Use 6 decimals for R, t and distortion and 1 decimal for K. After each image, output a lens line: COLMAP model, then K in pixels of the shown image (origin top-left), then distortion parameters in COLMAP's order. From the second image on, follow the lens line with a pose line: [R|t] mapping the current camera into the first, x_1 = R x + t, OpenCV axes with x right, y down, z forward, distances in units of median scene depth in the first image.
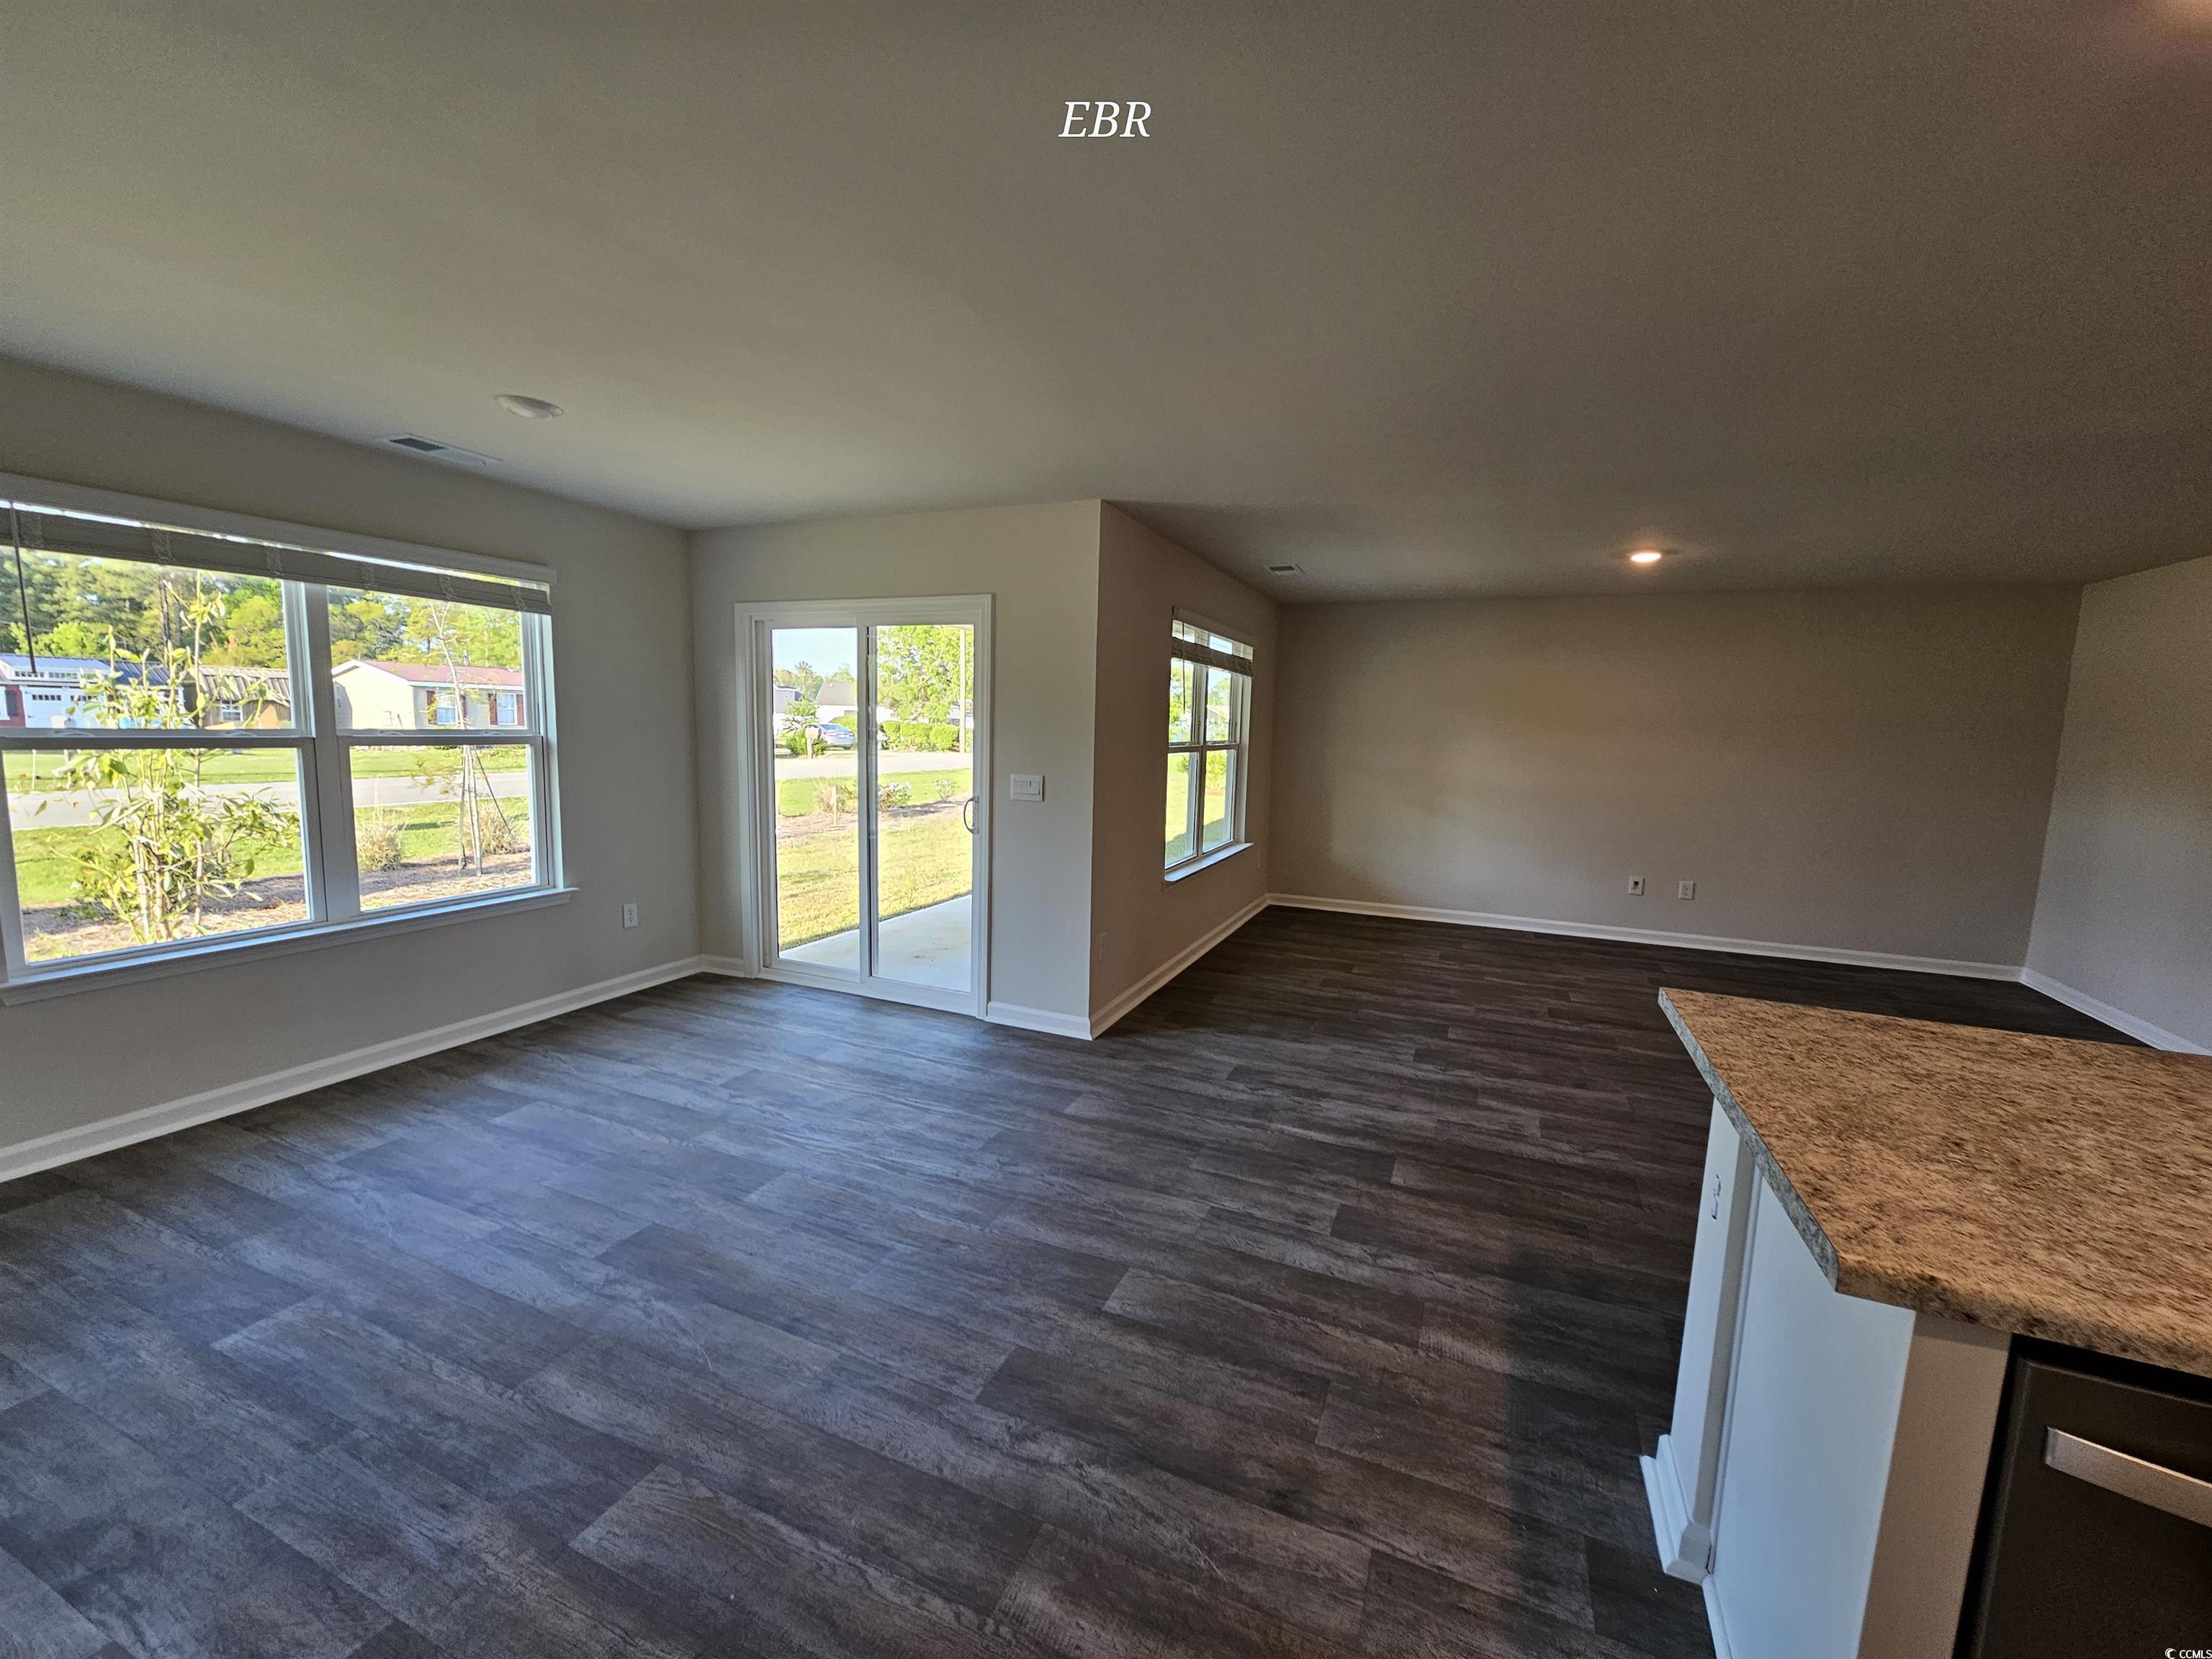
lens RADIAL K [[899.1, 0, 1100.6], [0, 899.1, 835.8], [0, 0, 1]] dist [-0.003311, 0.002194]
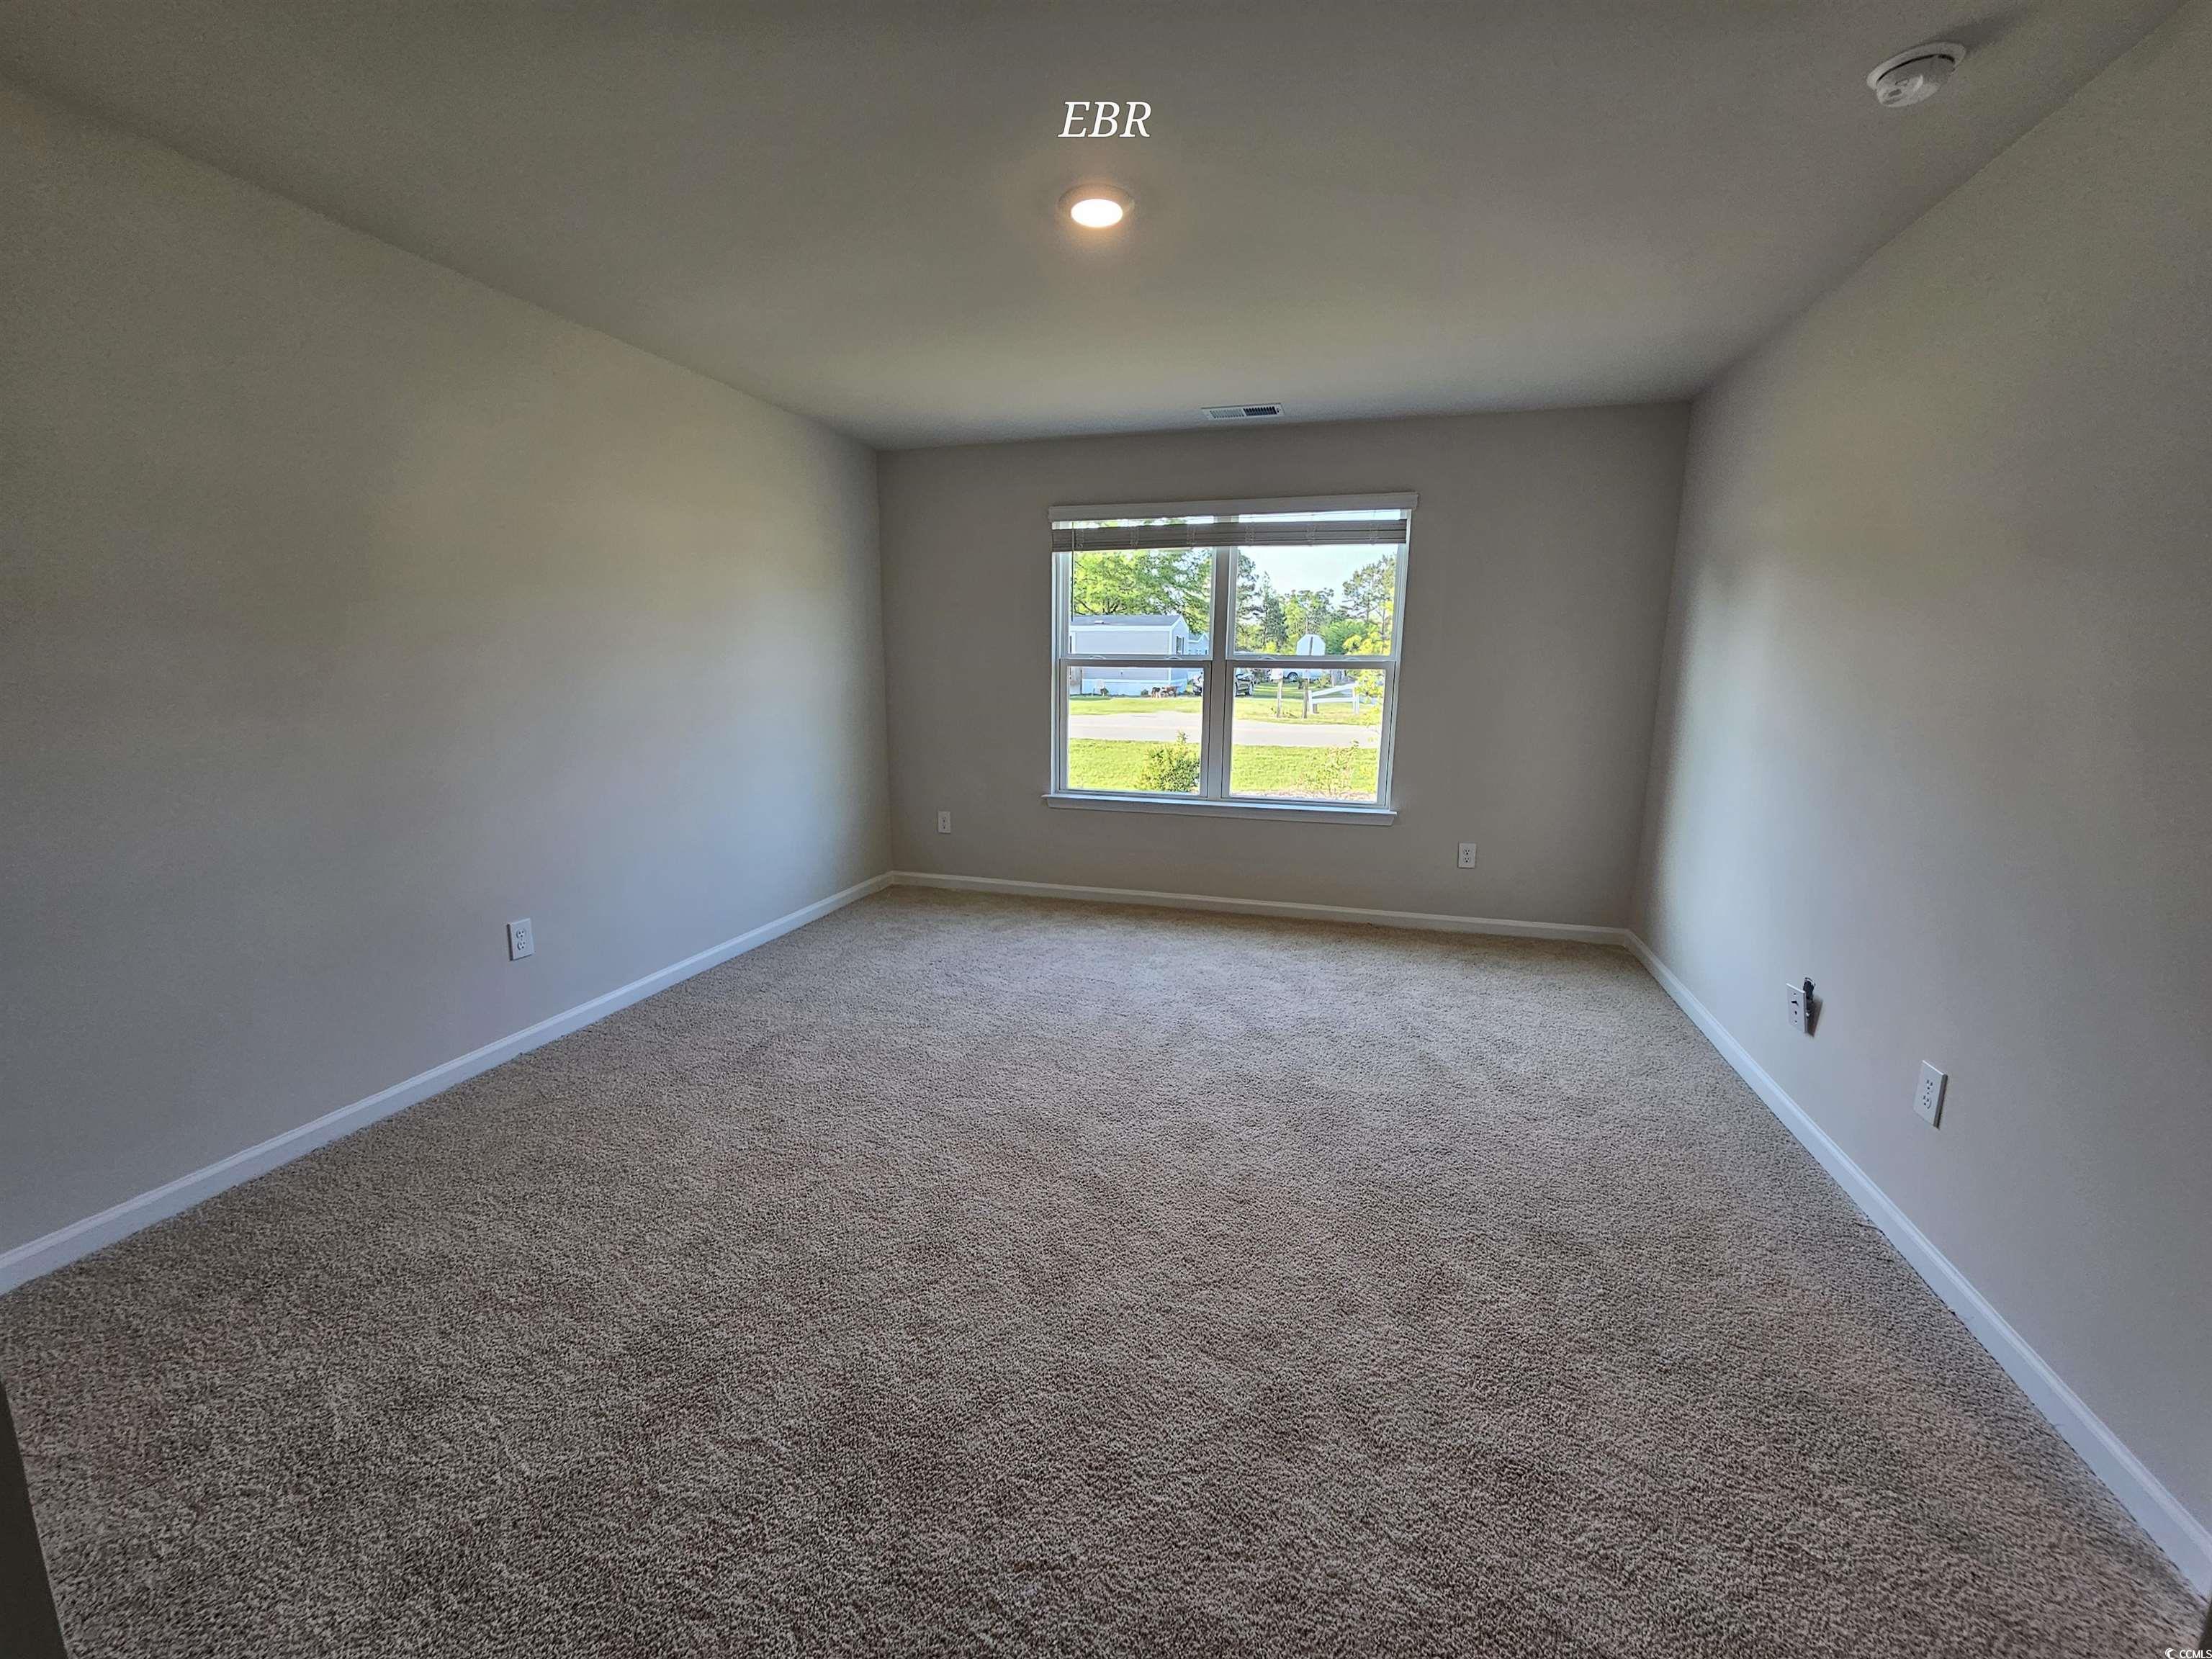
lens RADIAL K [[899.1, 0, 1119.2], [0, 899.1, 823.7], [0, 0, 1]] dist [-0.003311, 0.002194]
pose [[0.114227, 0.144863, -0.982836, 0.509276], [-0.126710, 0.983356, 0.130213, -0.028891], [0.985341, 0.109661, 0.130681, 0.748037]]
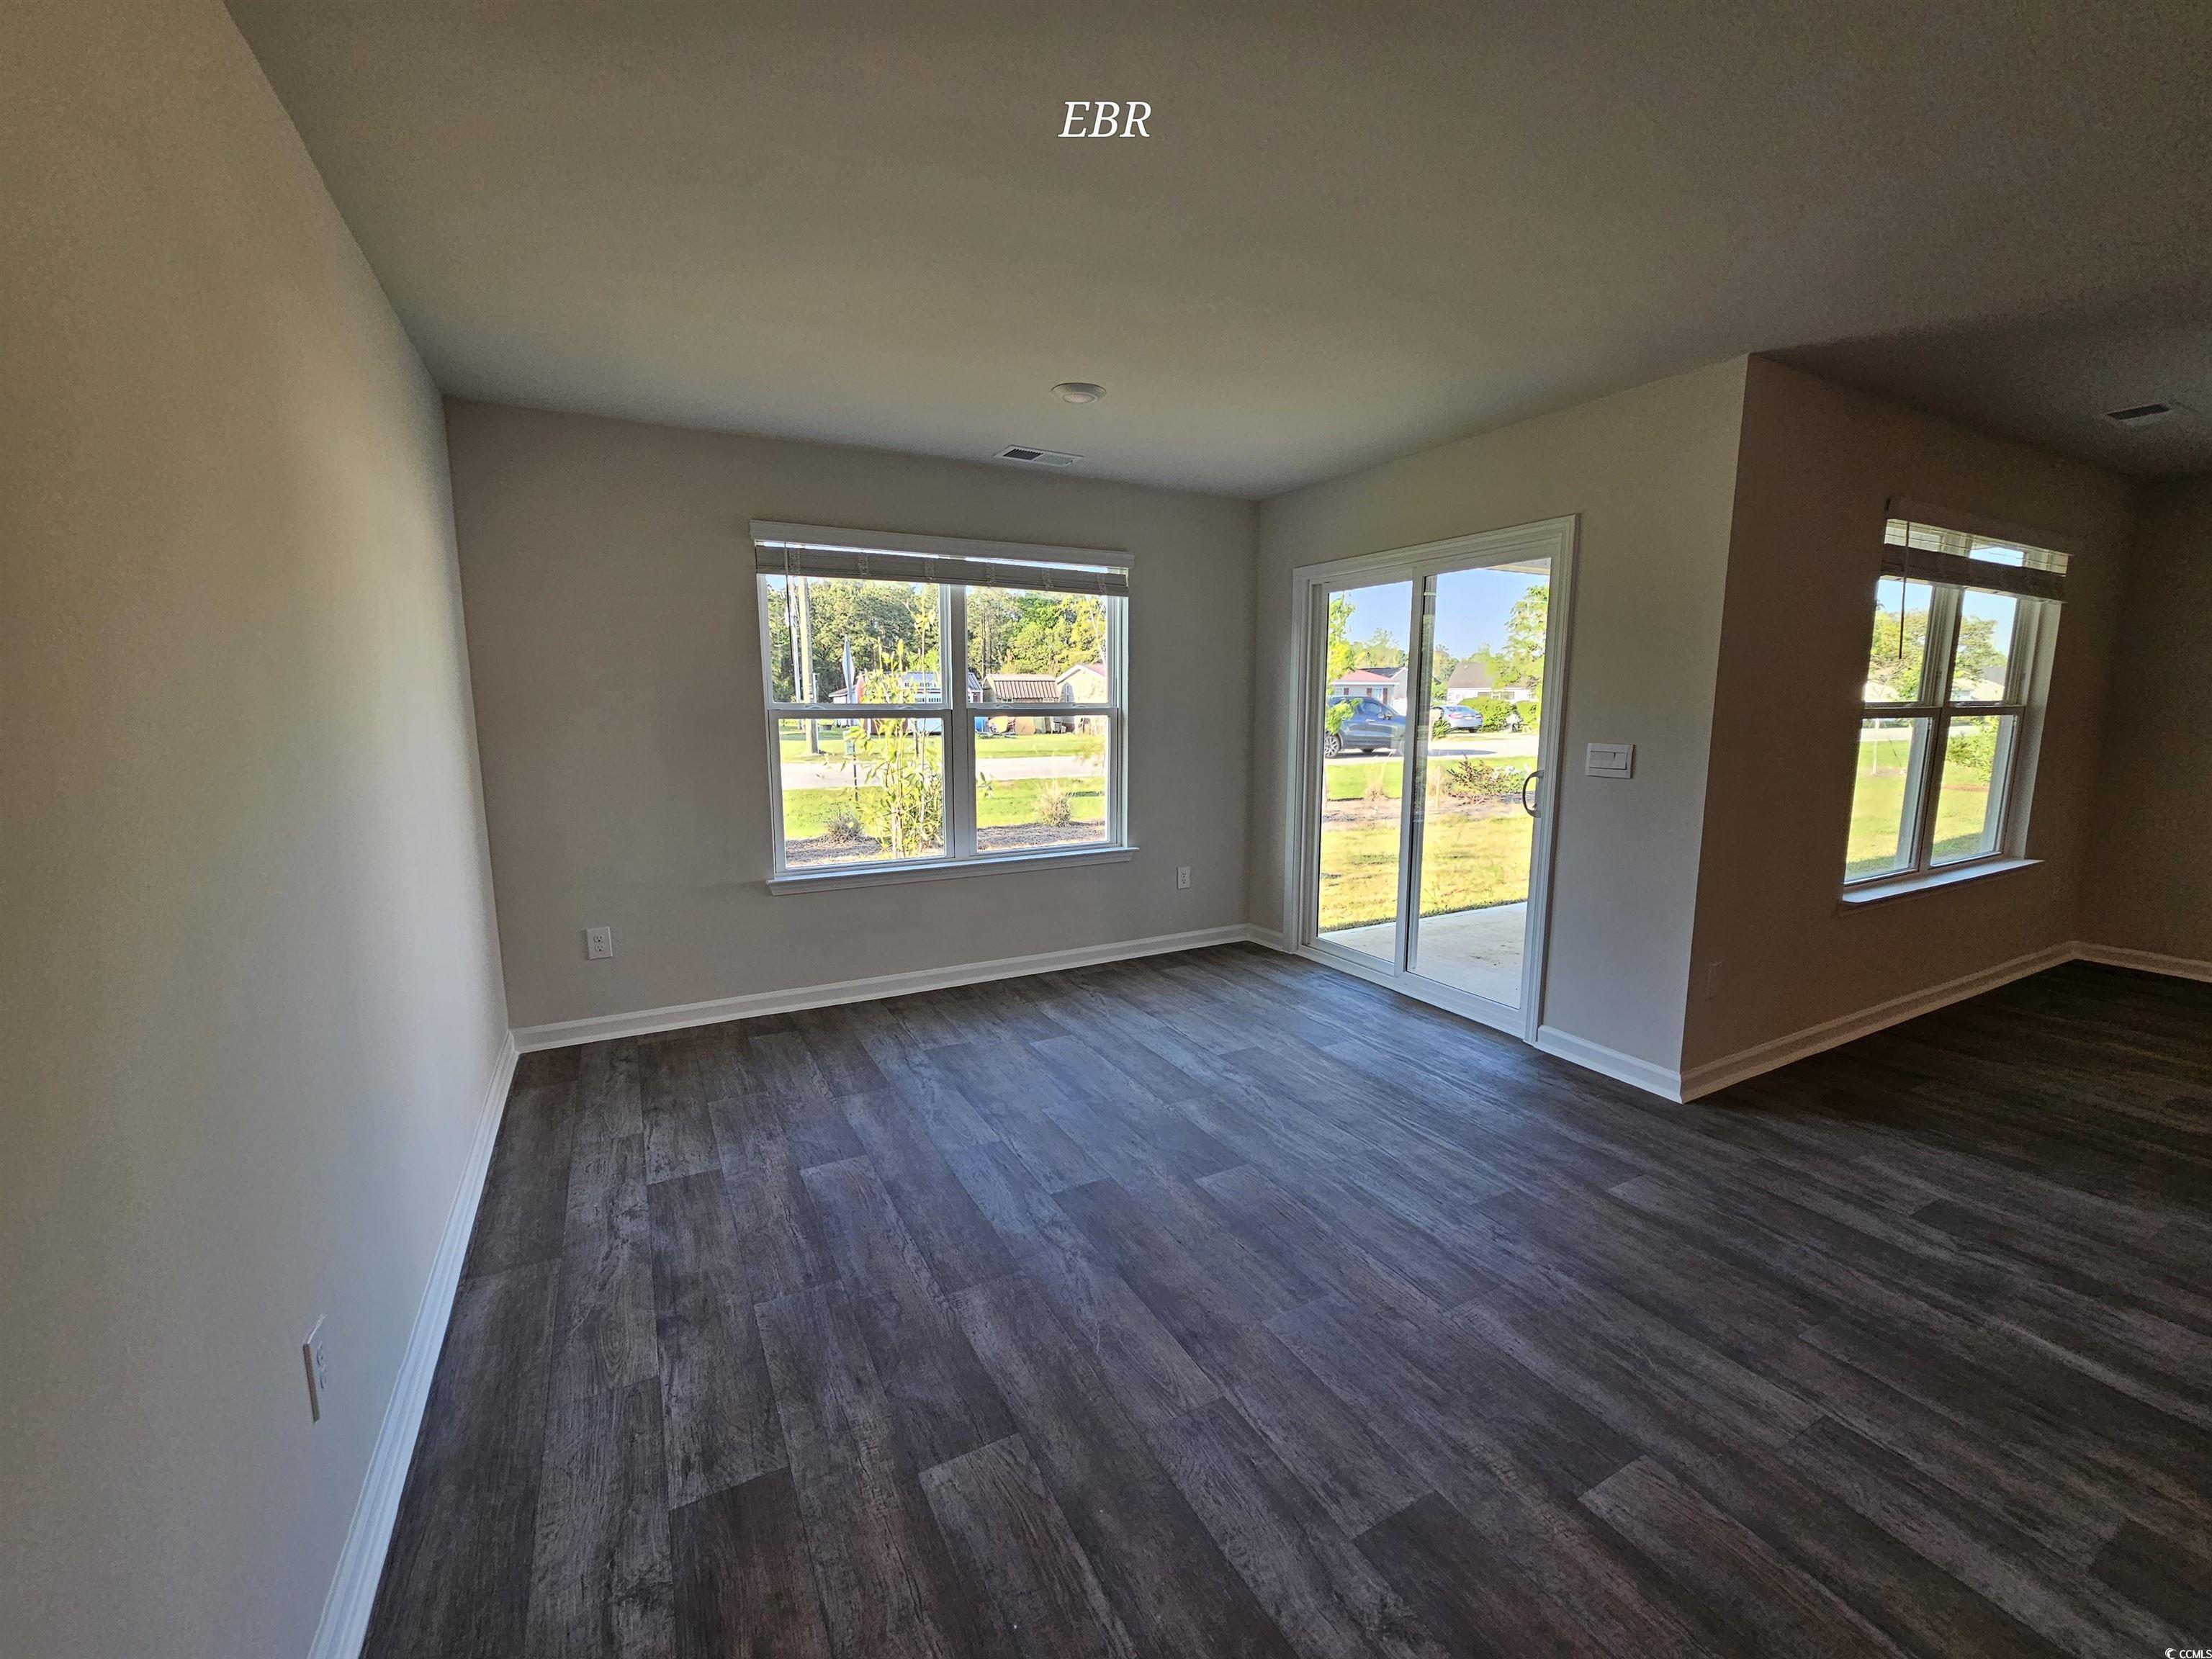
lens RADIAL K [[899.1, 0, 1101.5], [0, 899.1, 836.8], [0, 0, 1]] dist [-0.003311, 0.002194]
pose [[0.784595, 0.067031, -0.616374, 0.072046], [-0.055549, 0.997740, 0.037796, 0.008412], [0.617515, 0.004585, 0.786546, 0.154169]]
